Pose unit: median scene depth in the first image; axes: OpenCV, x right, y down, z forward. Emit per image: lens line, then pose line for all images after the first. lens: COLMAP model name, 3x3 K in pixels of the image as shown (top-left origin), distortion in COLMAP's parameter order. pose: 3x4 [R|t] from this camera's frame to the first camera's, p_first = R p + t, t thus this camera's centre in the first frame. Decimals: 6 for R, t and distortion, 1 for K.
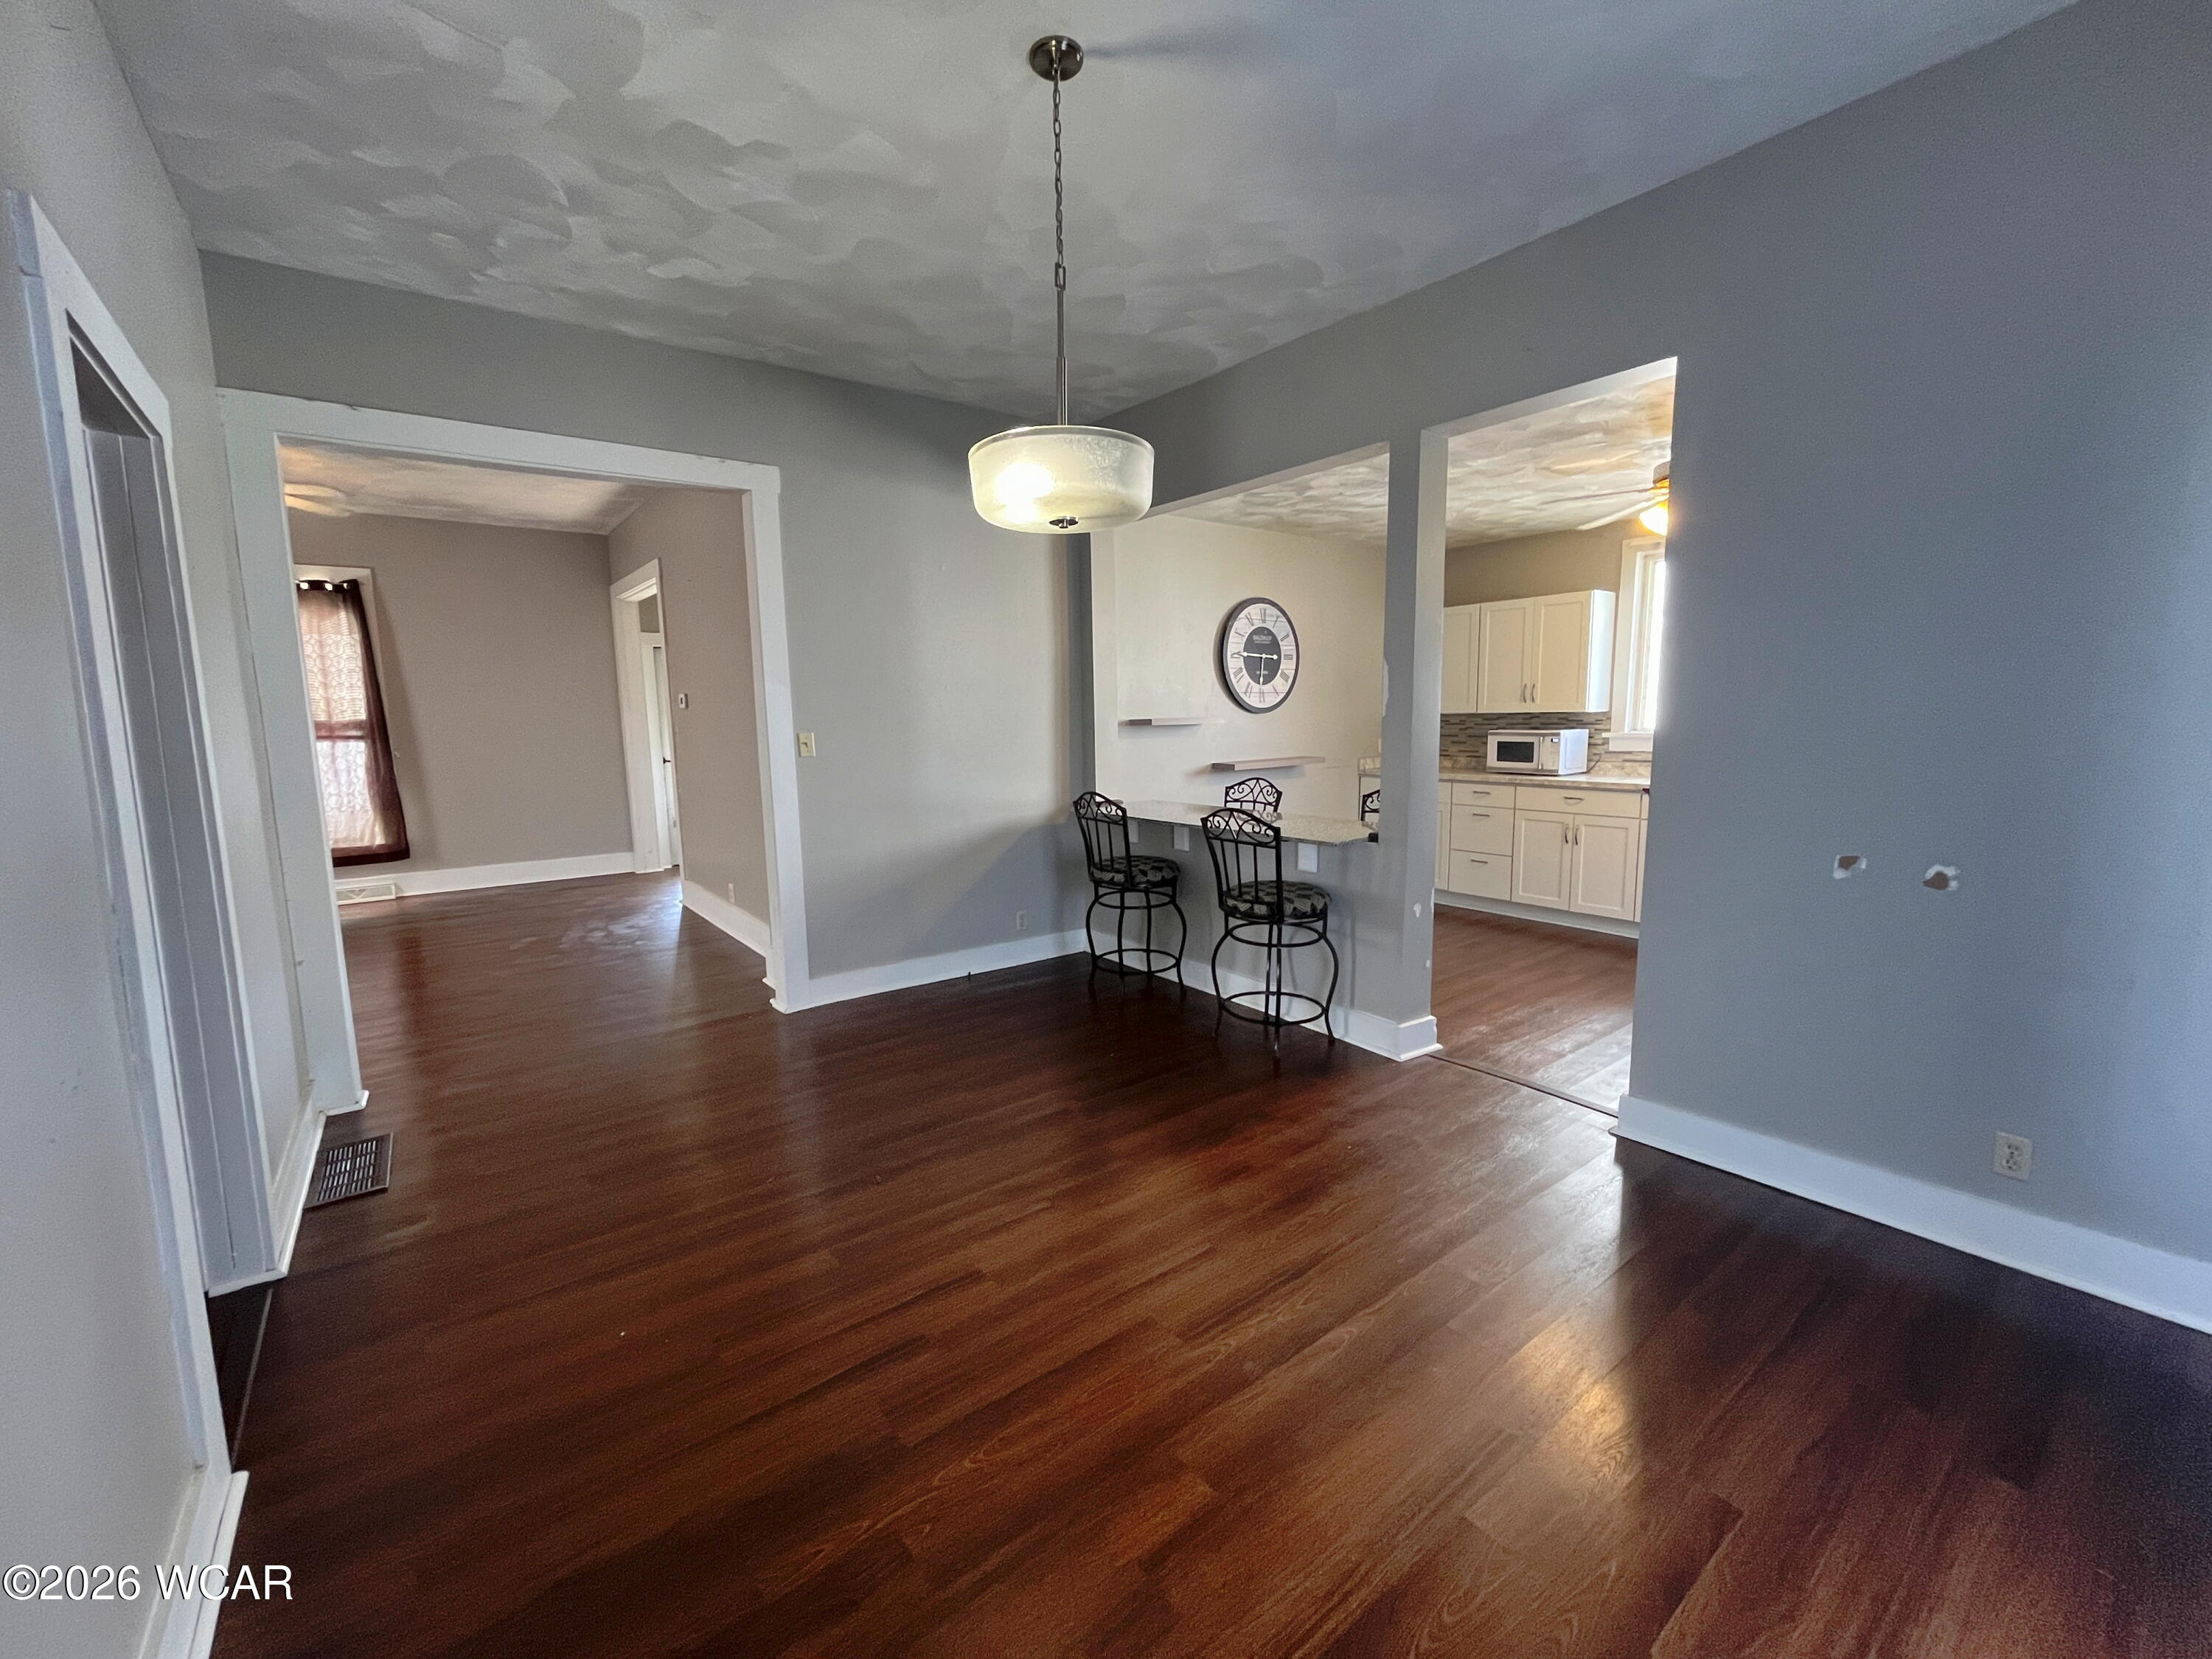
lens RADIAL K [[901.5, 0, 1103.4], [0, 901.5, 838.2], [0, 0, 1]] dist [-0.001352, -0.000376]
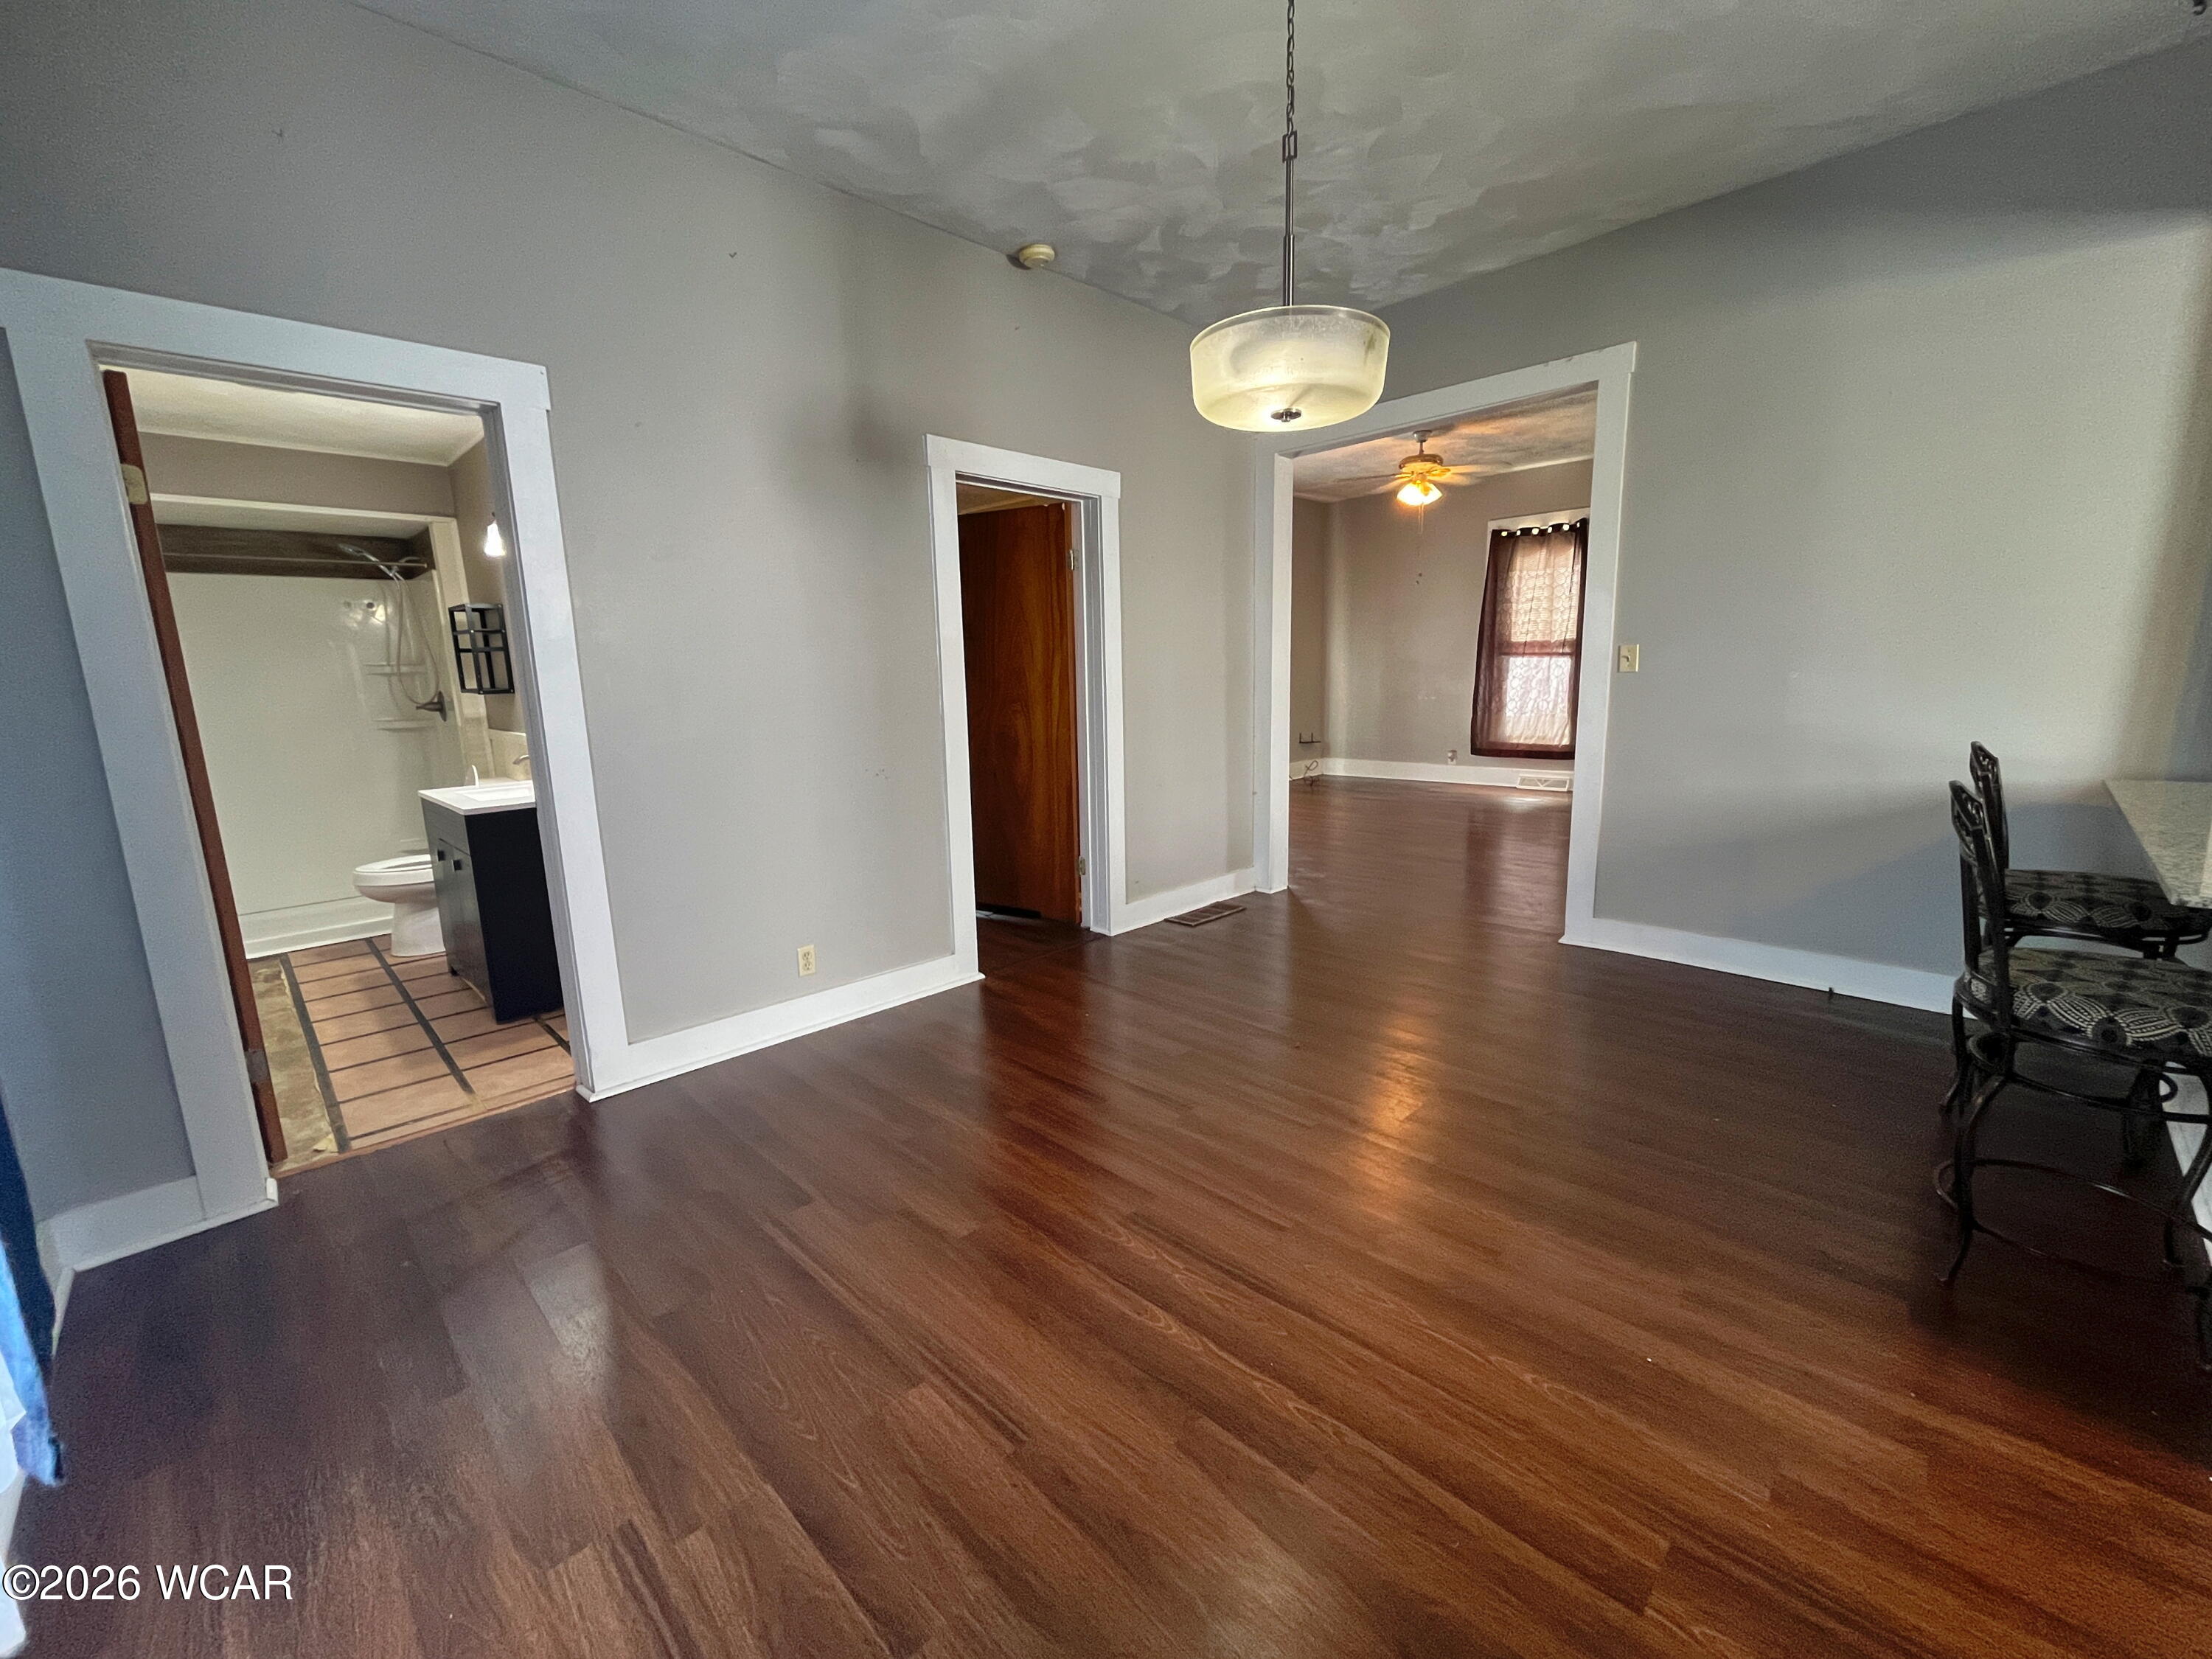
lens RADIAL K [[901.5, 0, 1103.4], [0, 901.5, 838.2], [0, 0, 1]] dist [-0.001352, -0.000376]
pose [[0.132579, 0.196514, -0.971496, 0.548174], [-0.111700, 0.976867, 0.182357, -0.038309], [0.984858, 0.084339, 0.151463, 0.407556]]
